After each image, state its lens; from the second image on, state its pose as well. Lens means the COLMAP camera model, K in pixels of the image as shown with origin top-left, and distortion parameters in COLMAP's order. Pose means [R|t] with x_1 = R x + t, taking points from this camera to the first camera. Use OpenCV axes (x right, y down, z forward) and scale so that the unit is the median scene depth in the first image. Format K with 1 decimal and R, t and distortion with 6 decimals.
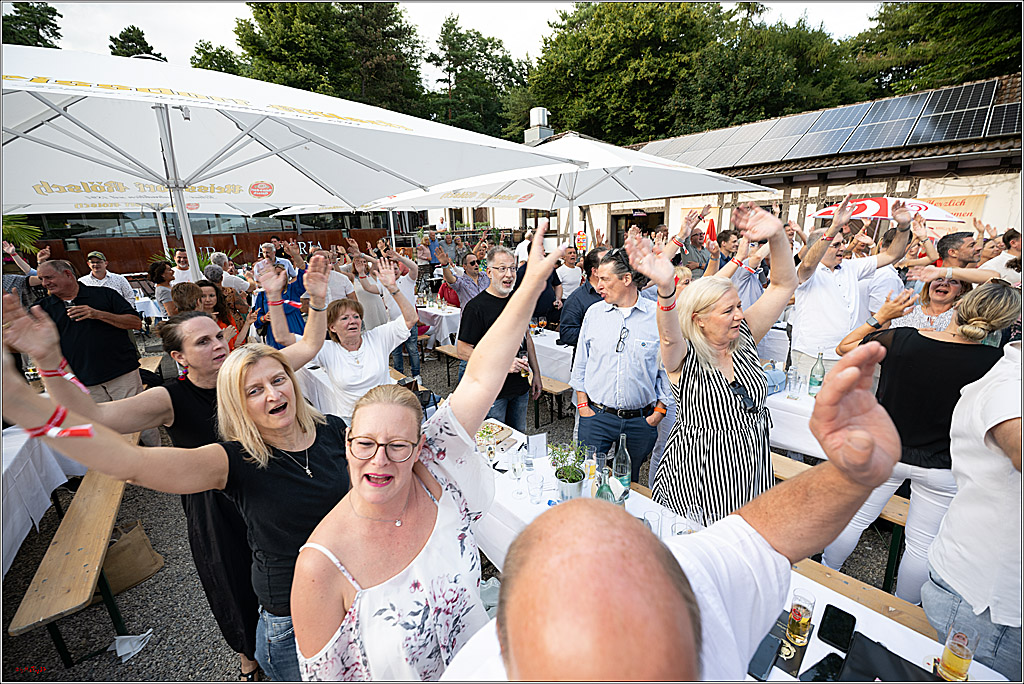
lens RADIAL K [[407.3, 0, 509.7], [0, 407.3, 338.9], [0, 0, 1]] dist [-0.022403, 0.000907]
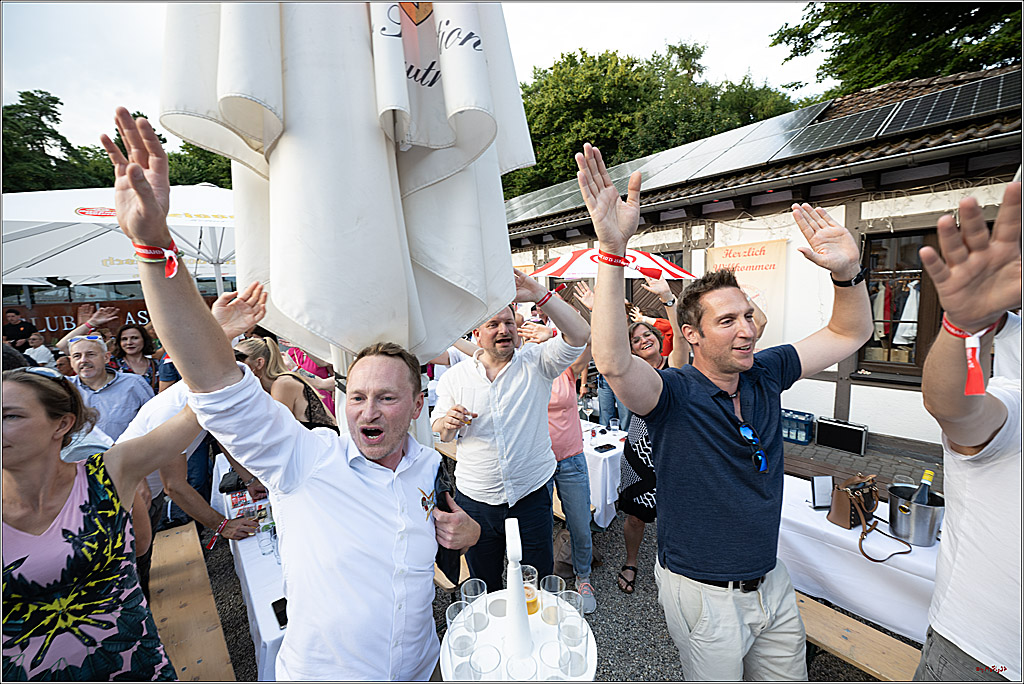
lens RADIAL K [[411.0, 0, 497.5], [0, 411.0, 342.4], [0, 0, 1]] dist [-0.021715, 0.000234]
pose [[0.998769, -0.009315, -0.048721, 0.159513], [0.002844, 0.991348, -0.131229, -0.019091], [0.049521, 0.130929, 0.990154, 0.060014]]
